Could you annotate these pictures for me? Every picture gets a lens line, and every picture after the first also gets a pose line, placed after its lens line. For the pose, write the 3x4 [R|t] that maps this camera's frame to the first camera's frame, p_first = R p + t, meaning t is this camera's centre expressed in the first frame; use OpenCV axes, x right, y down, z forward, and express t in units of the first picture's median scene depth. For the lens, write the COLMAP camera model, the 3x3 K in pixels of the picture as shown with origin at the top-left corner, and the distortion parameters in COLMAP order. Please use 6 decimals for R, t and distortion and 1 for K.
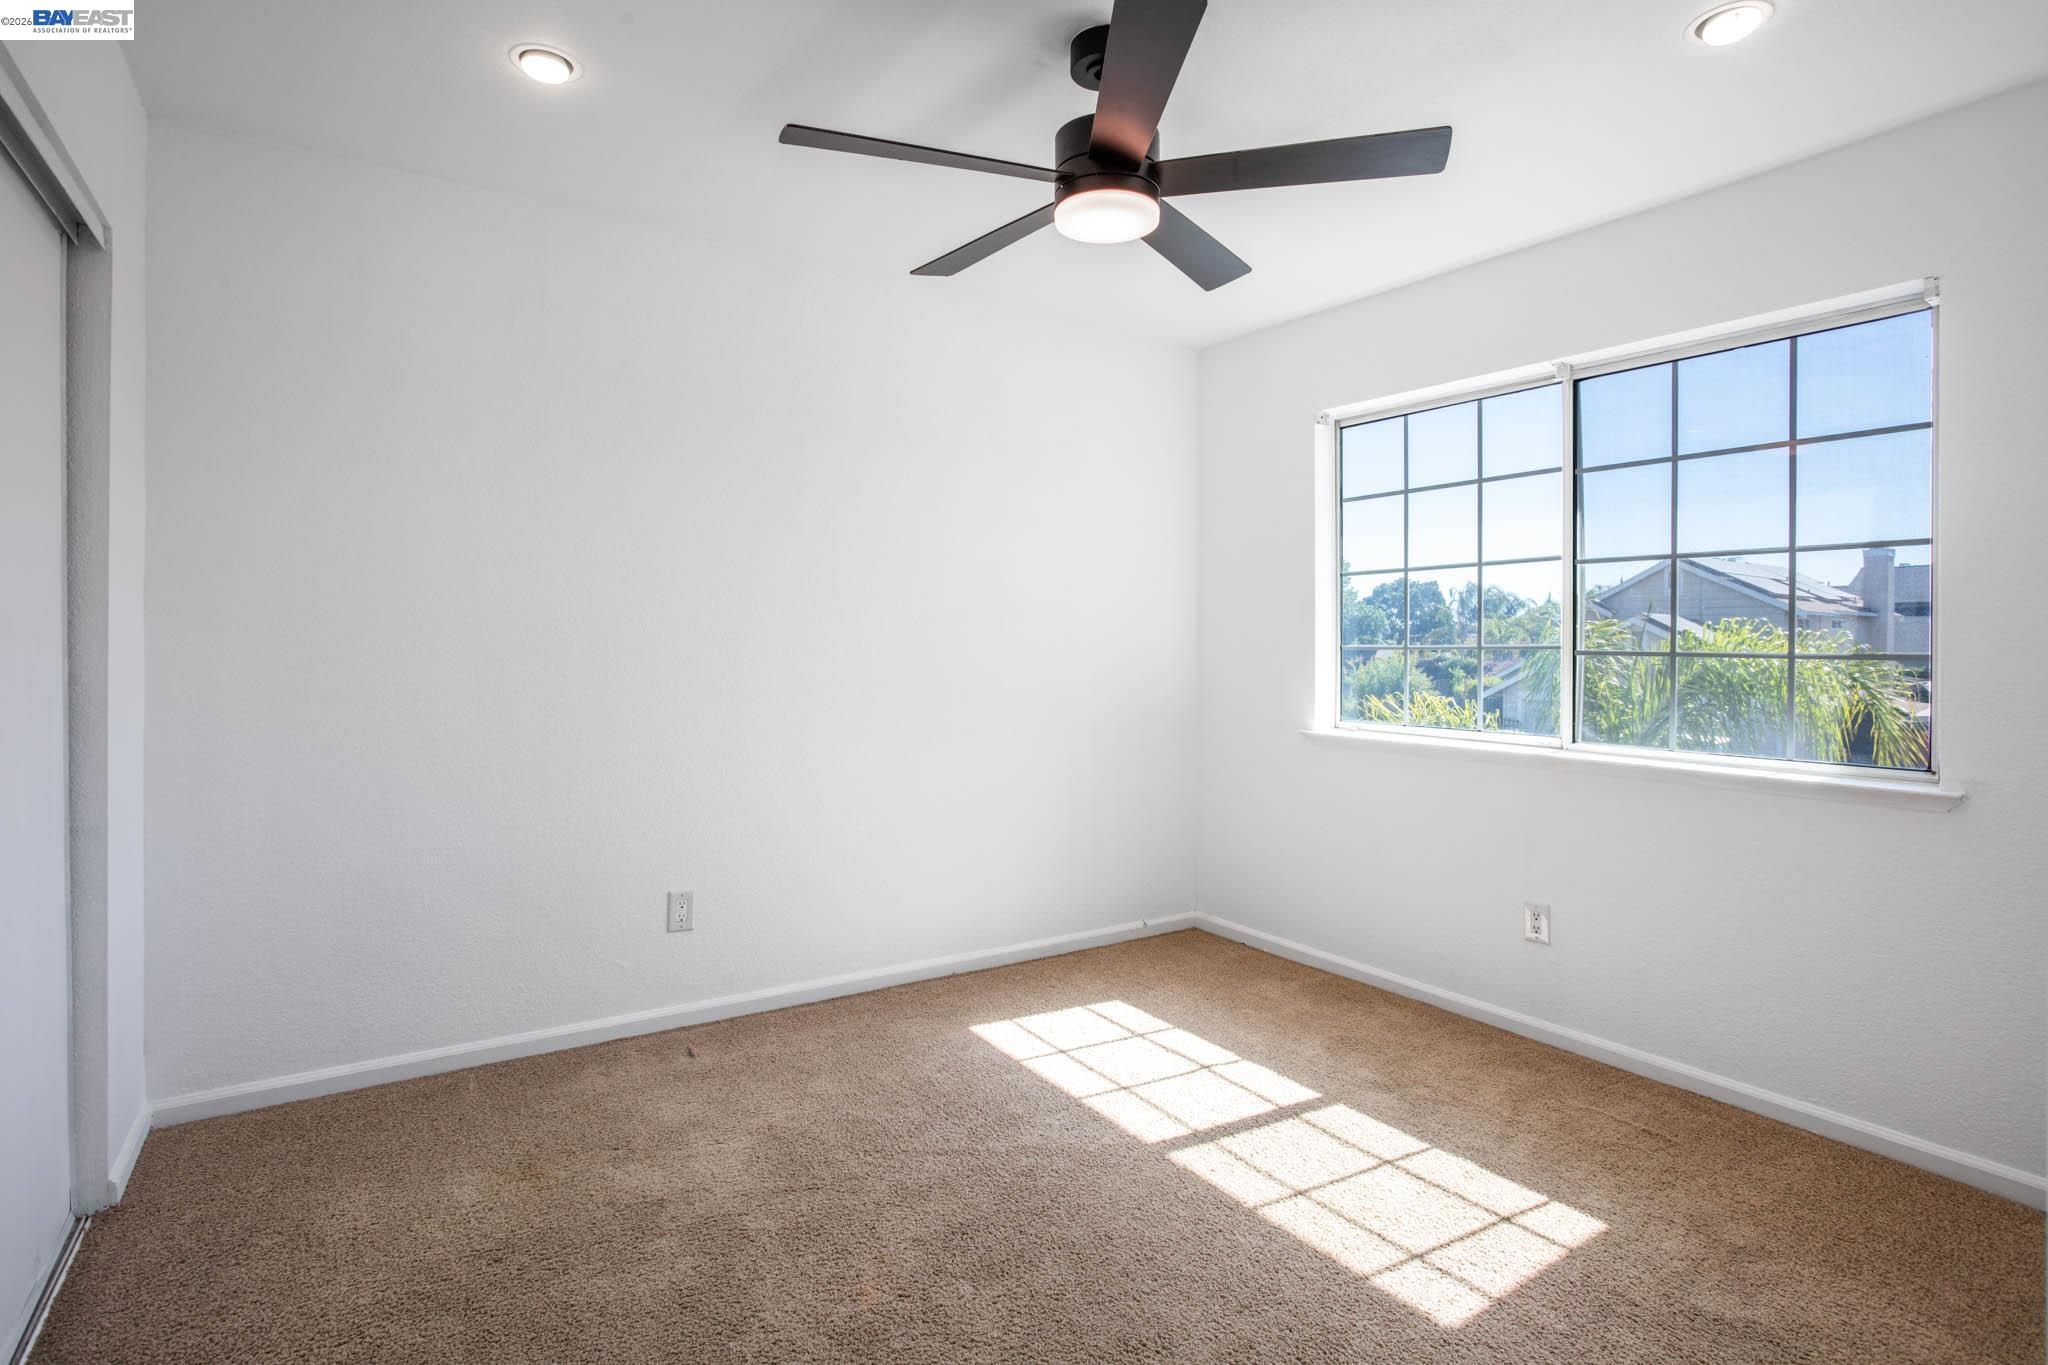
lens RADIAL K [[1007.5, 0, 1016.3], [0, 1007.5, 686.0], [0, 0, 1]] dist [-0.033370, 0.000887]
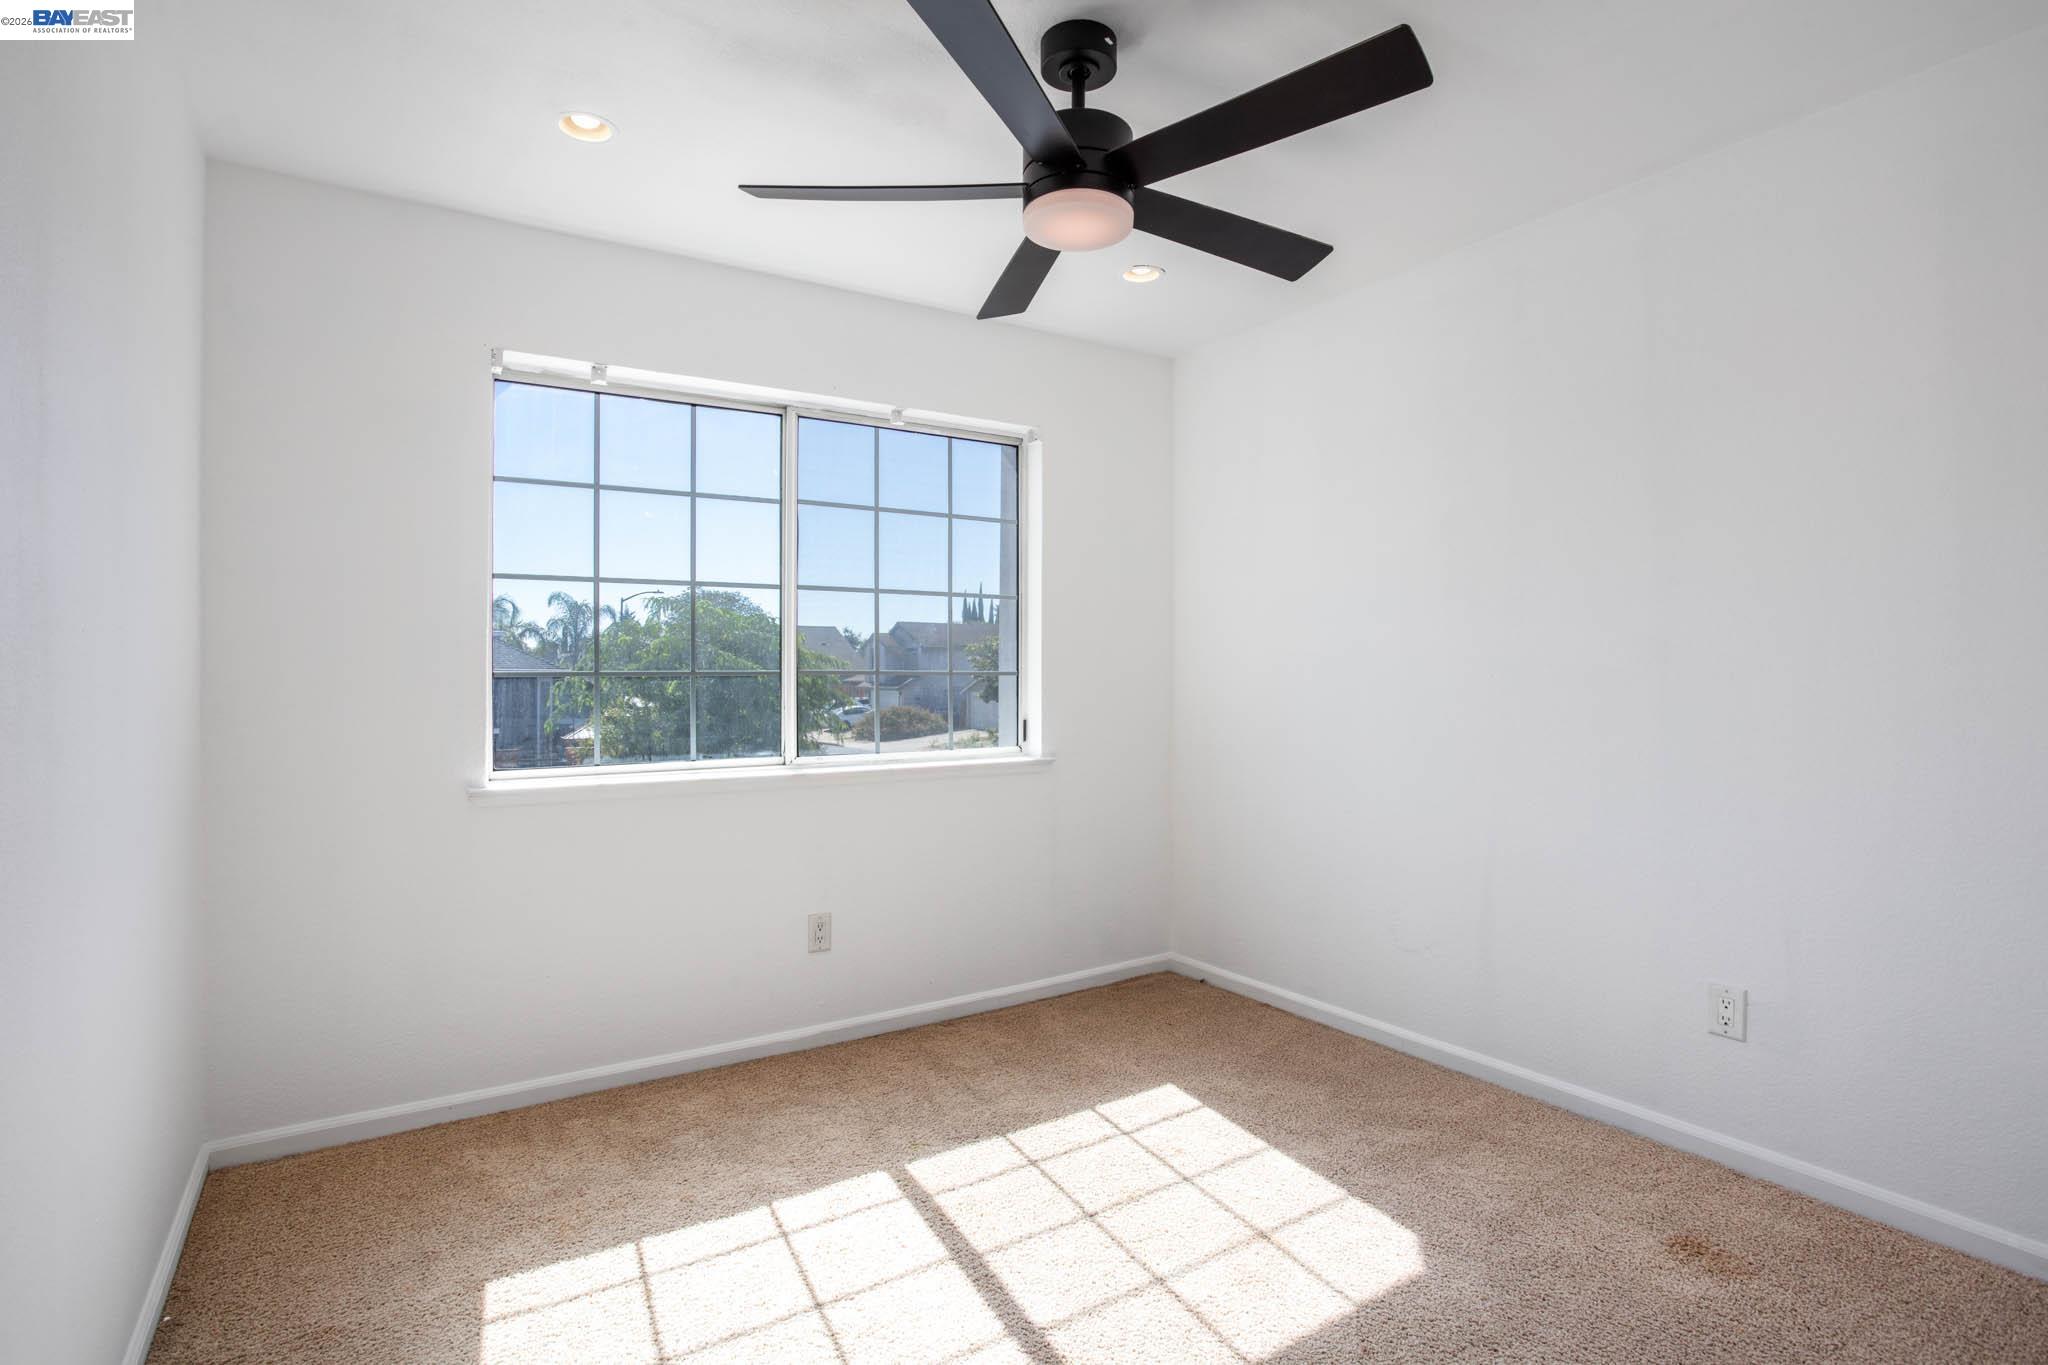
lens RADIAL K [[1007.5, 0, 1016.3], [0, 1007.5, 686.0], [0, 0, 1]] dist [-0.033370, 0.000887]
pose [[0.037576, -0.030529, 0.998827, -0.500489], [0.050811, 0.998299, 0.028602, -0.039036], [-0.998001, 0.049676, 0.039064, 0.721298]]
